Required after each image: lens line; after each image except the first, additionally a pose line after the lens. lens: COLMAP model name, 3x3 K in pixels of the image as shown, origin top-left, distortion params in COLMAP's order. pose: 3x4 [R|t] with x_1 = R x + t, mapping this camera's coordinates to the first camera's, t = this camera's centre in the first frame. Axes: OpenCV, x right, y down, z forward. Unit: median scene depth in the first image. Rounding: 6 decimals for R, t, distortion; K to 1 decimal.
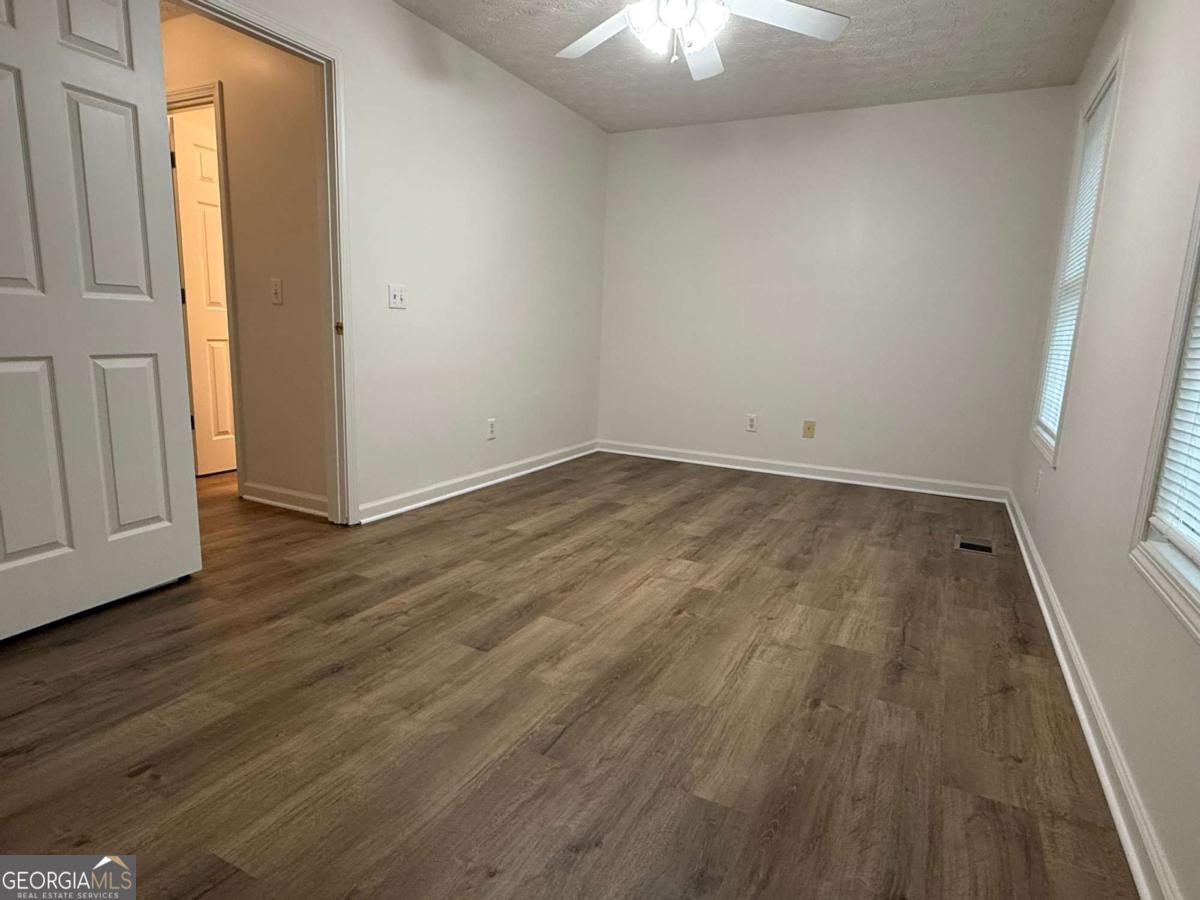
lens RADIAL K [[675.6, 0, 603.4], [0, 675.6, 453.2], [0, 0, 1]] dist [0.000311, 0.000541]
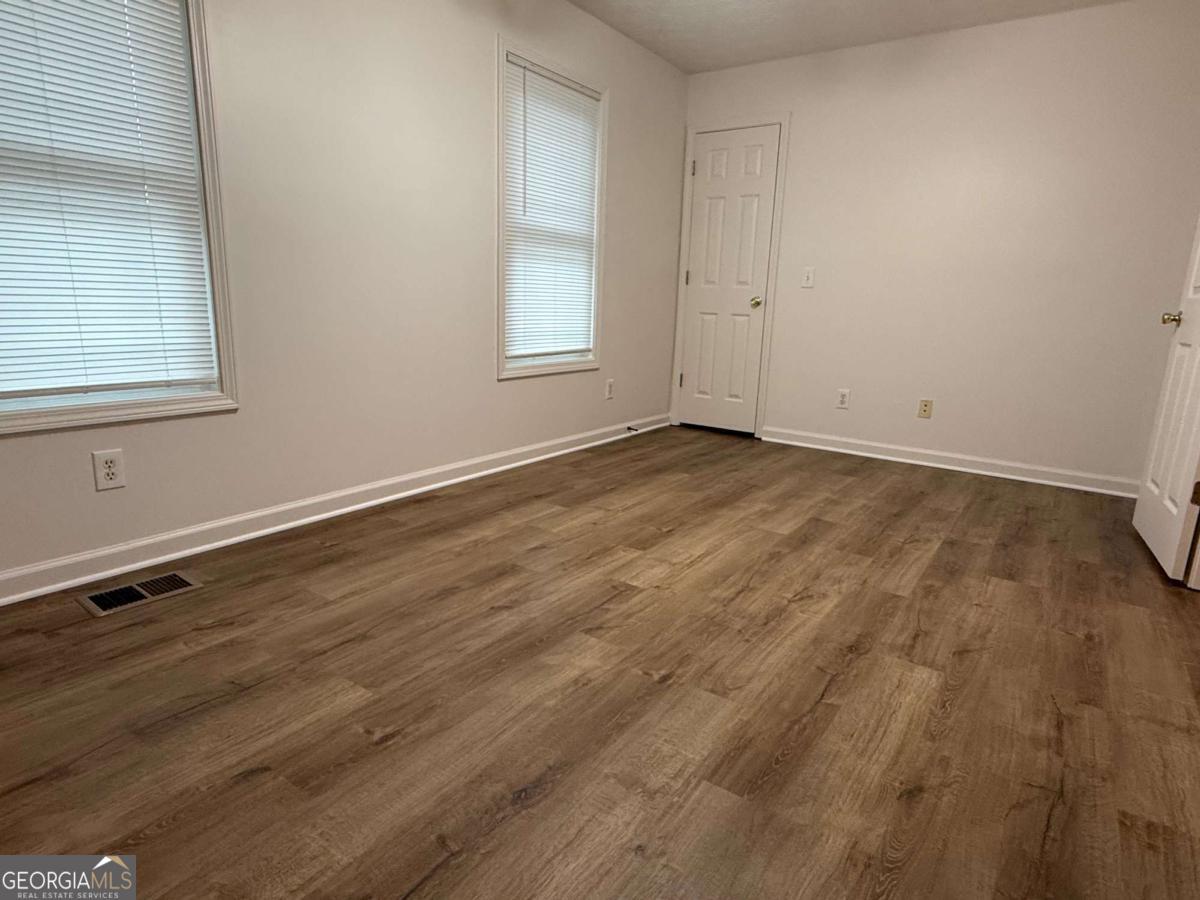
lens RADIAL K [[671.2, 0, 601.0], [0, 671.2, 453.7], [0, 0, 1]] dist [-0.000902, 0.000843]
pose [[-0.987048, -0.104733, 0.121523, 0.092743], [-0.047359, 0.913963, 0.403025, -0.313526], [-0.153277, 0.392050, -0.907085, 1.821354]]
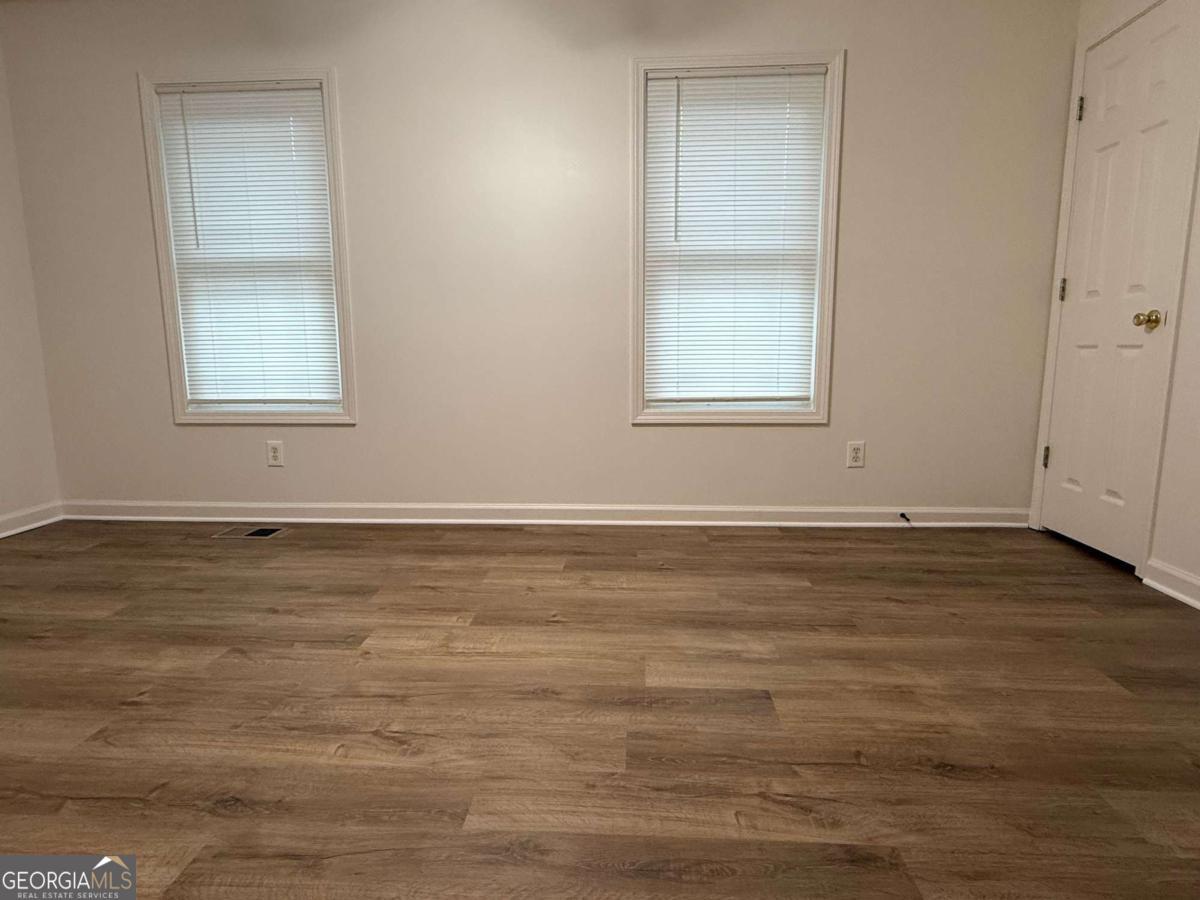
lens RADIAL K [[671.2, 0, 601.0], [0, 671.2, 453.7], [0, 0, 1]] dist [-0.000902, 0.000843]
pose [[-0.400534, -0.178645, 0.898698, -0.600817], [0.156632, 0.953024, 0.259252, -0.174918], [-0.902795, 0.244604, -0.353737, 1.087492]]
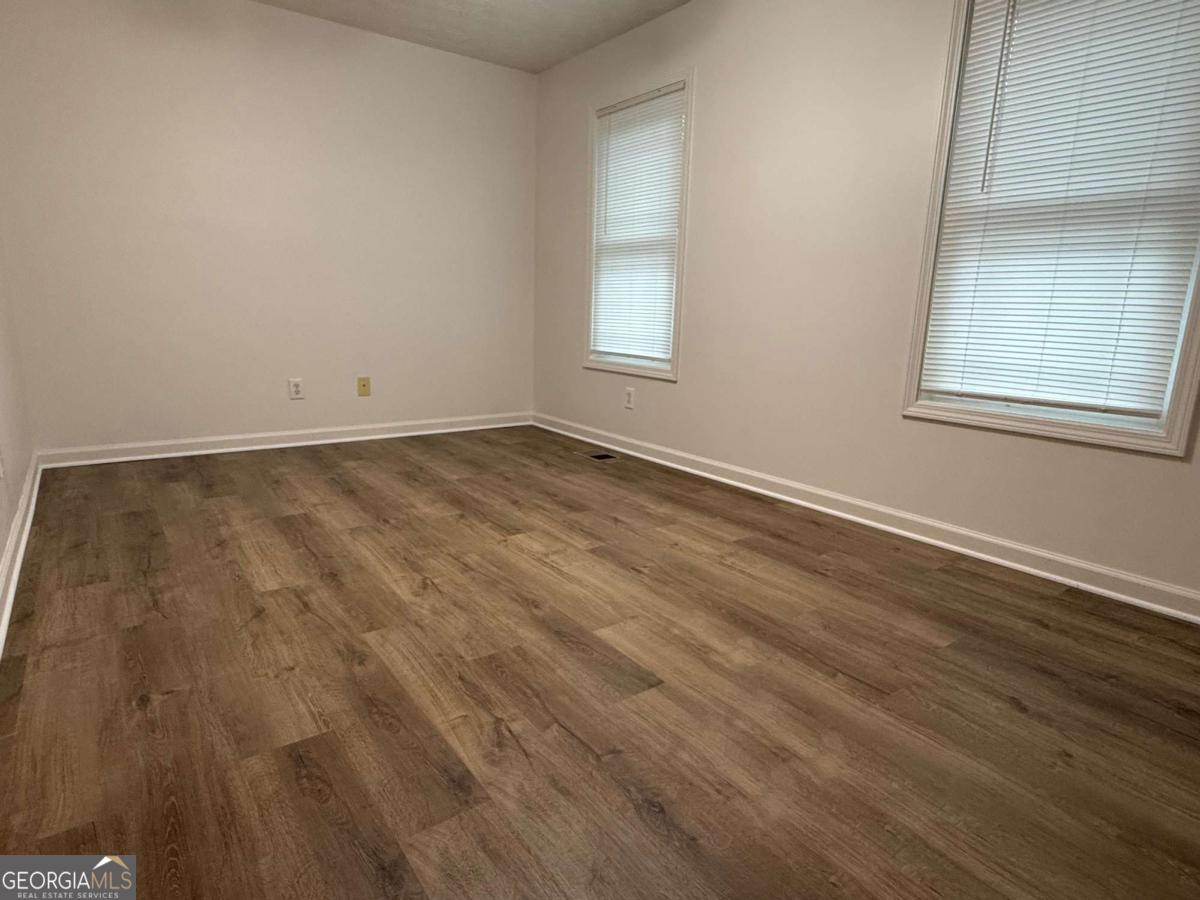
lens RADIAL K [[675.6, 0, 603.4], [0, 675.6, 453.2], [0, 0, 1]] dist [0.000311, 0.000541]
pose [[0.443465, -0.214150, 0.870332, -0.652847], [0.149461, 0.975110, 0.163776, -0.087062], [-0.883742, 0.057452, 0.464434, 0.524683]]
